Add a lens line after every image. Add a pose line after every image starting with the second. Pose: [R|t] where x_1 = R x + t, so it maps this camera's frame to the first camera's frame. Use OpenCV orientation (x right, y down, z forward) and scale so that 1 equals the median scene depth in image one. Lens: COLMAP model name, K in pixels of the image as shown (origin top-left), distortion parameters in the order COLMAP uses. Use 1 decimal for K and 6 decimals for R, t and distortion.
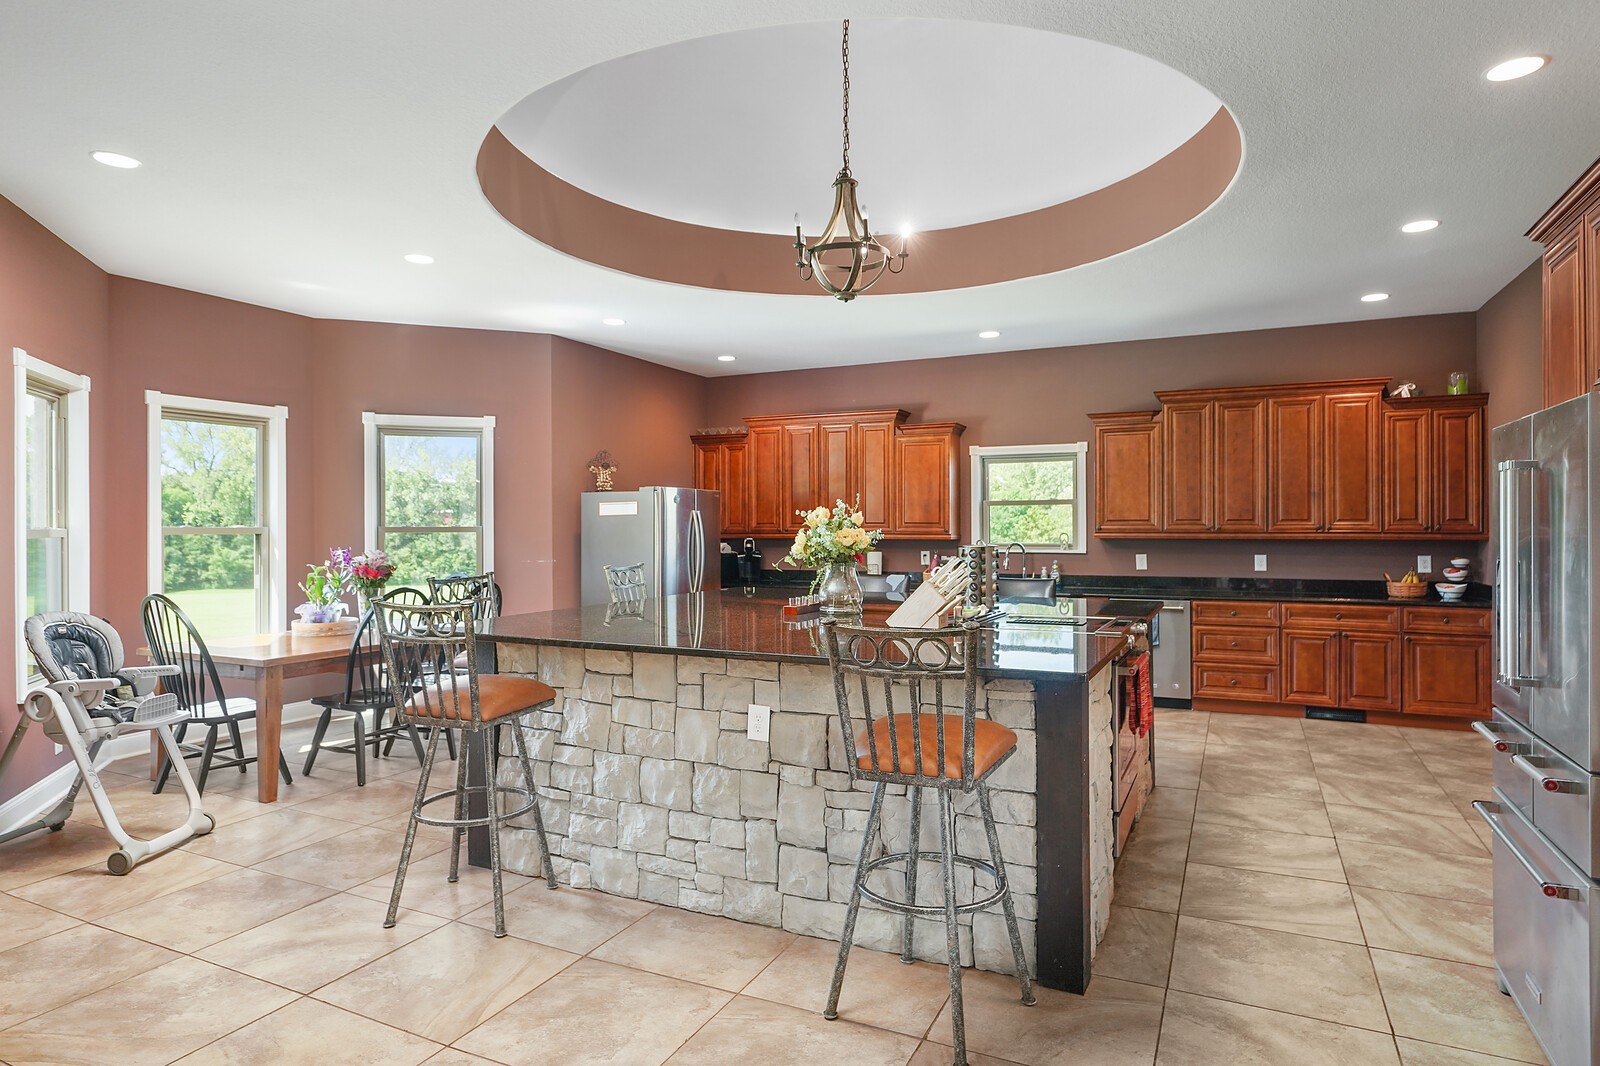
lens RADIAL K [[923.7, 0, 790.1], [0, 923.7, 532.6], [0, 0, 1]] dist [-0.001069, 0.000159]
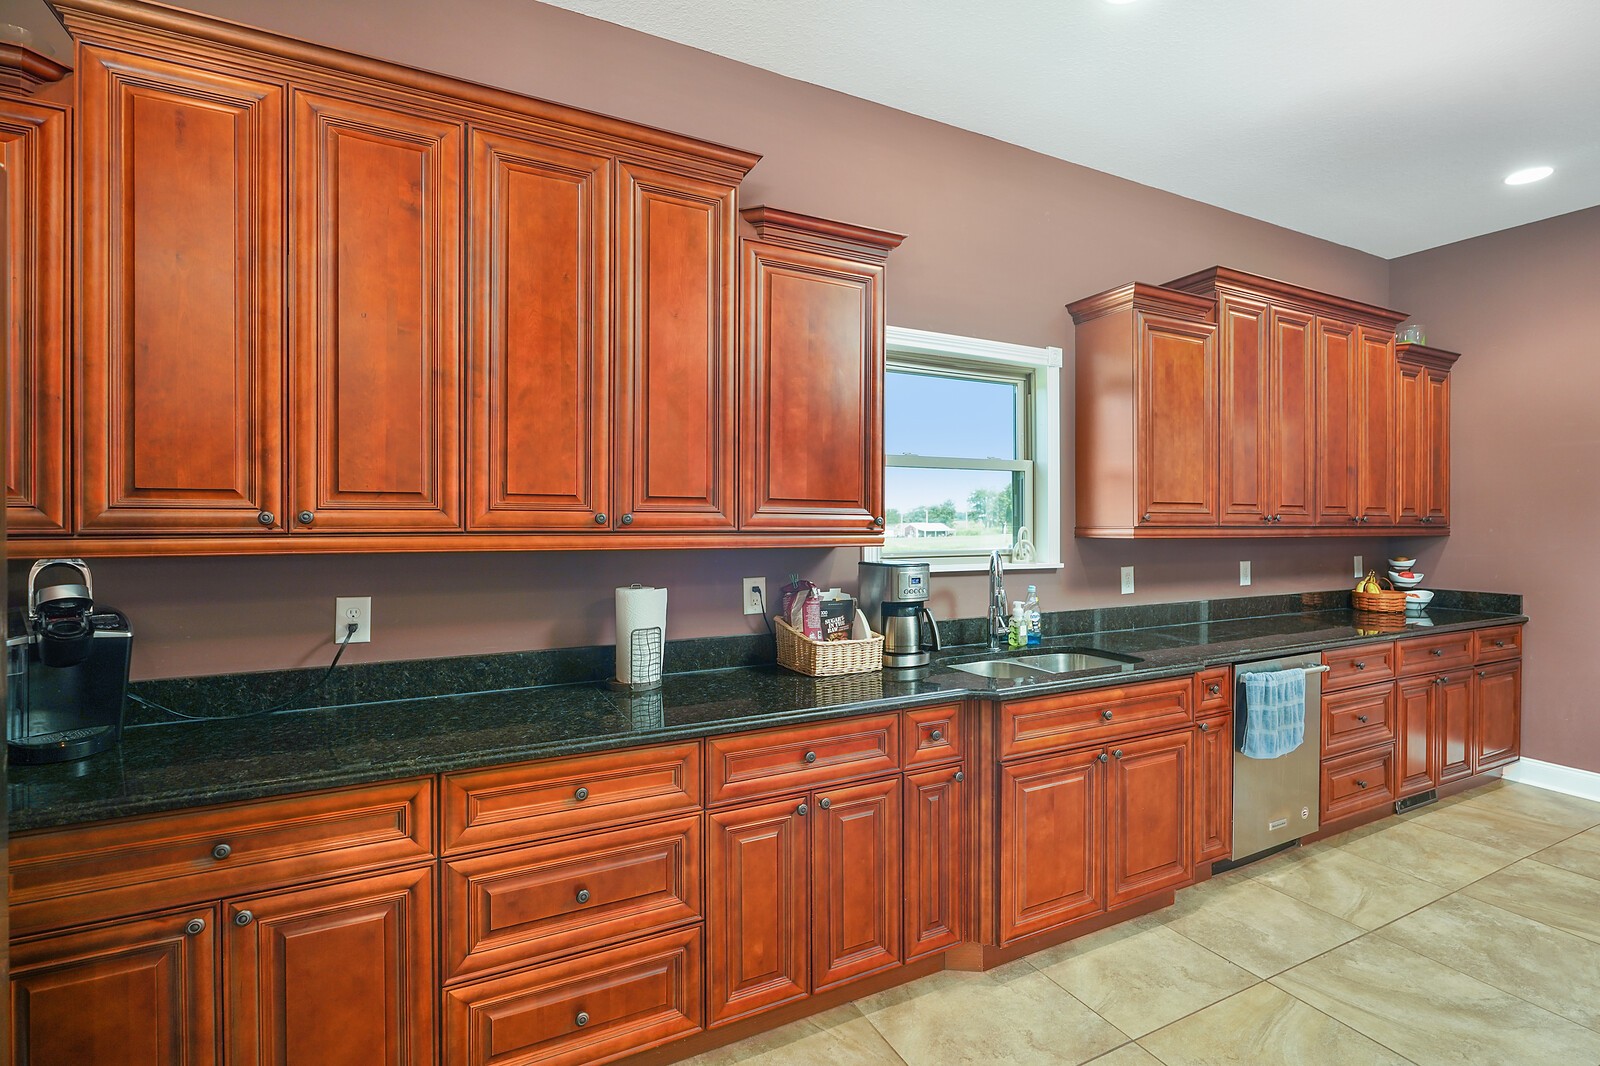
lens RADIAL K [[735.7, 0, 797.4], [0, 735.7, 527.7], [0, 0, 1]] dist [-0.003920, -0.000297]
pose [[0.604213, -0.000329, 0.796823, -0.100425], [0.004865, 0.999983, -0.003276, 0.000849], [-0.796808, 0.005856, 0.604205, 0.981993]]
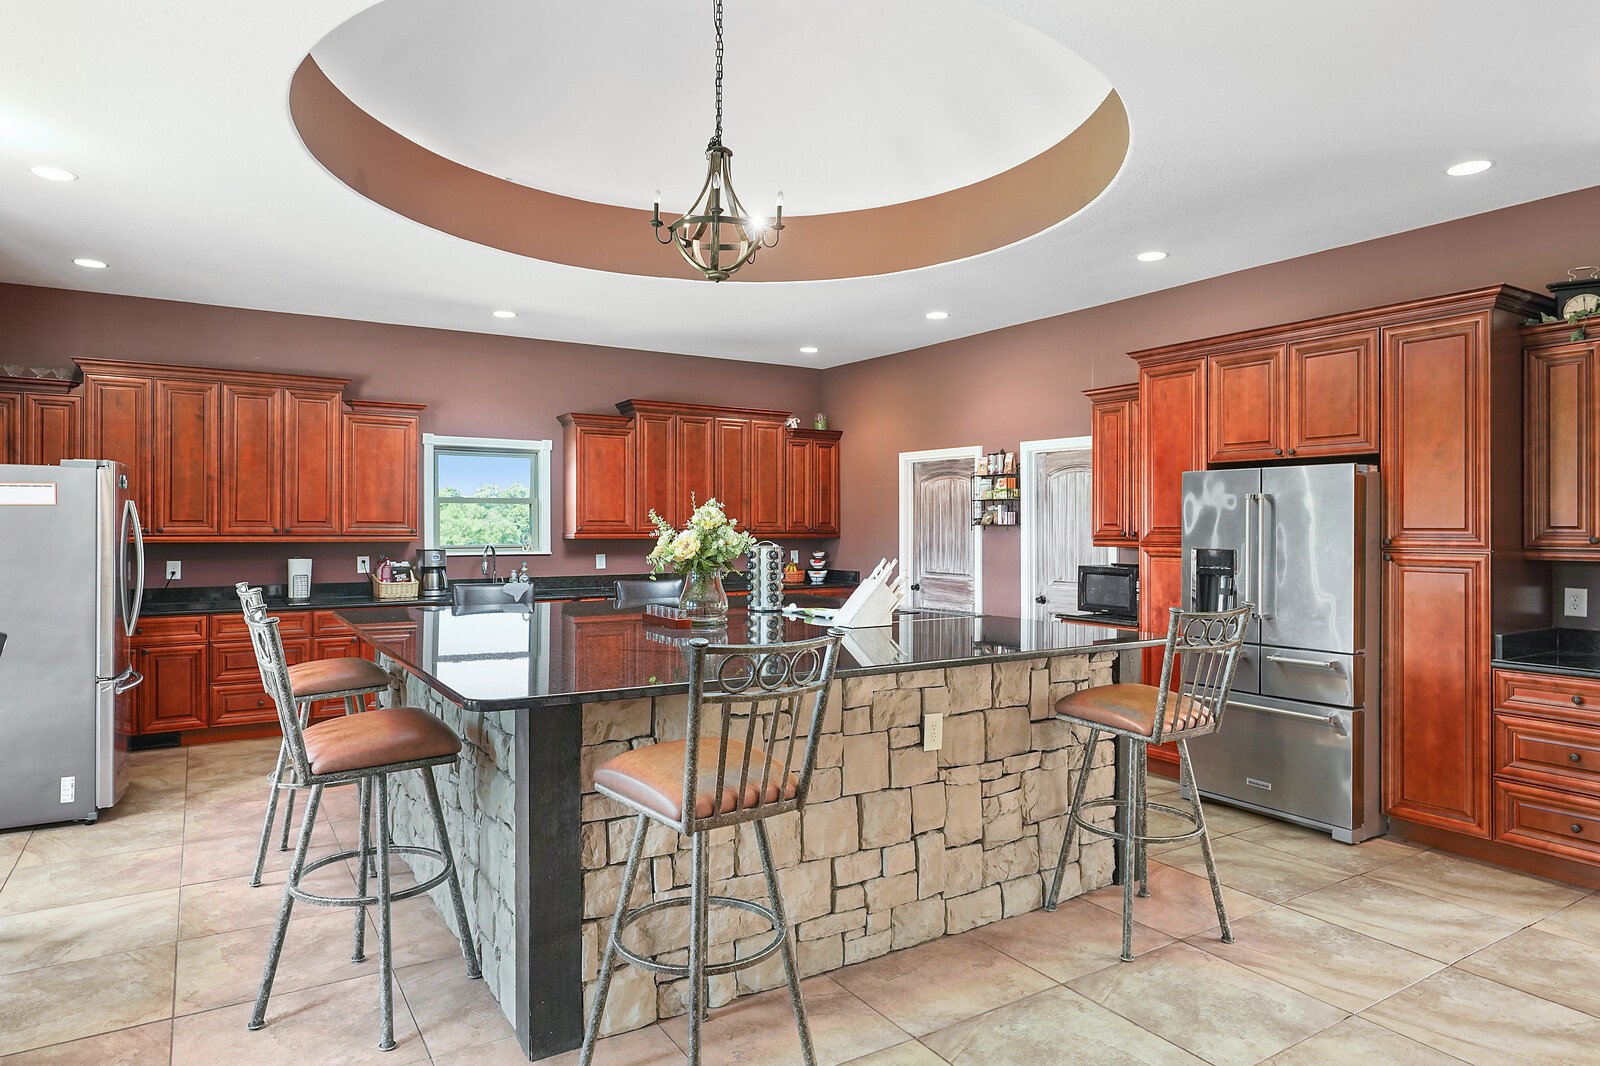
lens RADIAL K [[955.6, 0, 796.9], [0, 955.6, 528.8], [0, 0, 1]] dist [-0.000544, -0.000375]
pose [[0.528126, 0.000782, 0.849166, -0.451182], [0.000875, 0.999999, -0.001466, -0.003255], [-0.849165, 0.001517, 0.528125, 0.276754]]
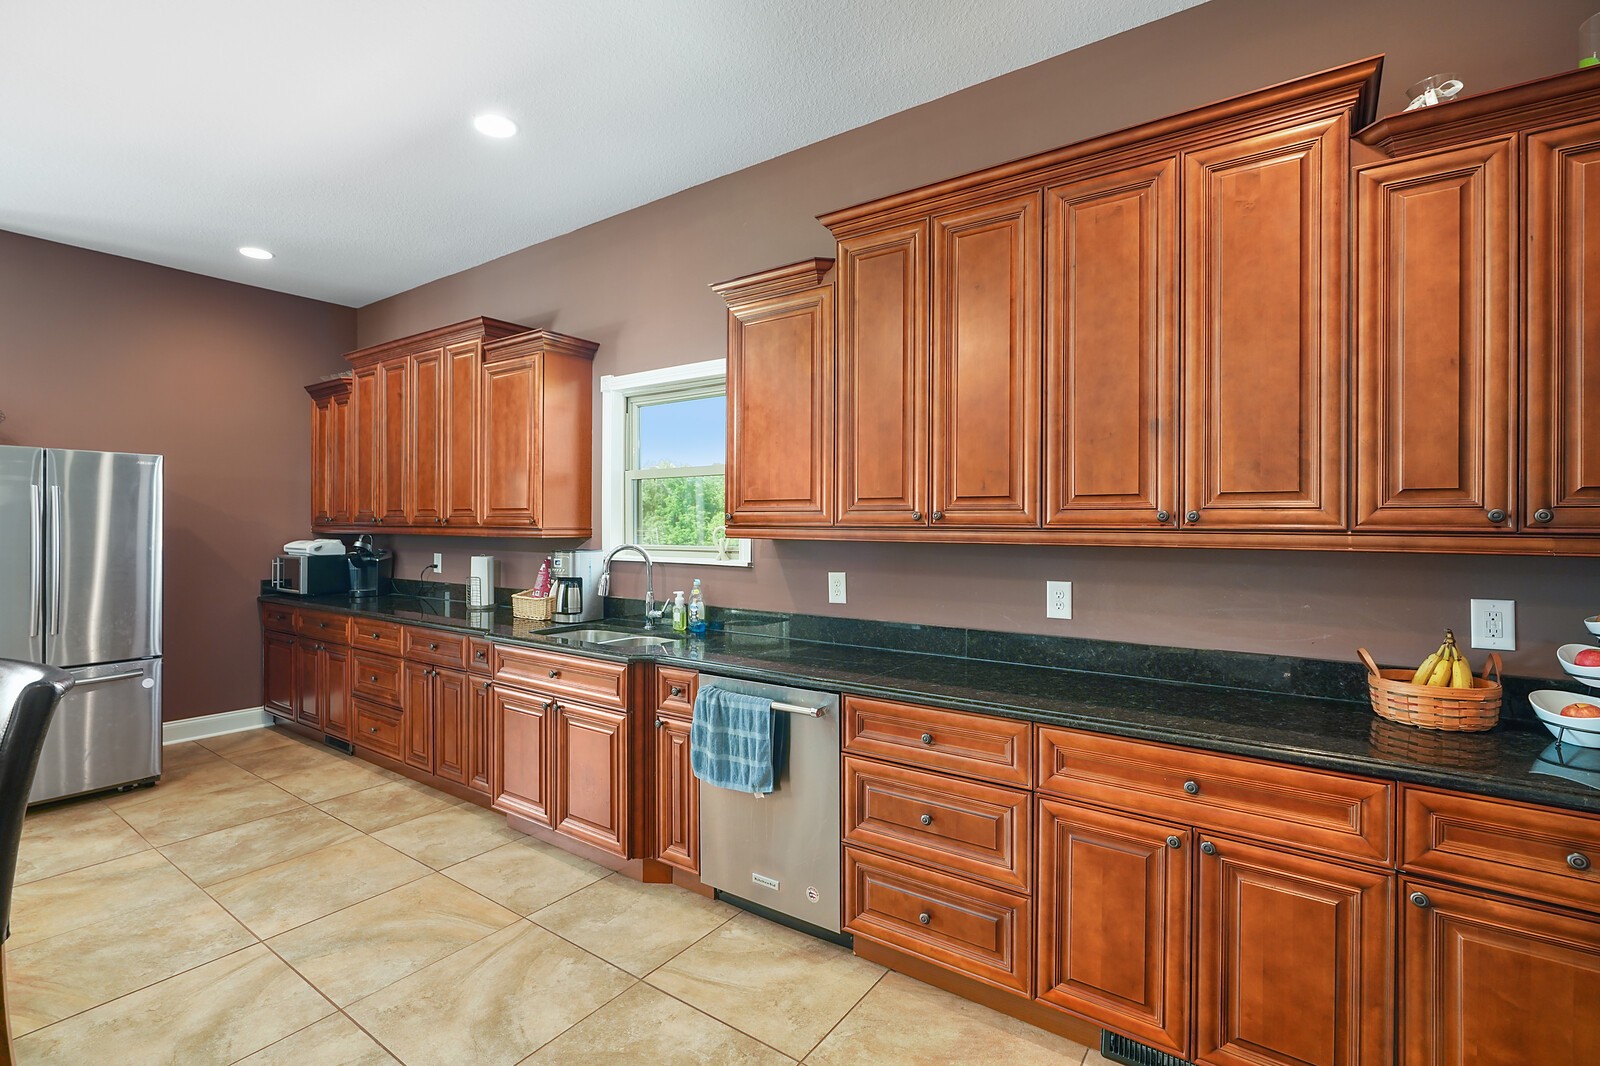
lens RADIAL K [[735.7, 0, 797.4], [0, 735.7, 527.7], [0, 0, 1]] dist [-0.003920, -0.000297]
pose [[0.986148, 0.006304, -0.165747, 0.467314], [-0.005902, 0.999978, 0.002917, -0.000959], [0.165762, -0.001898, 0.986164, 0.674395]]
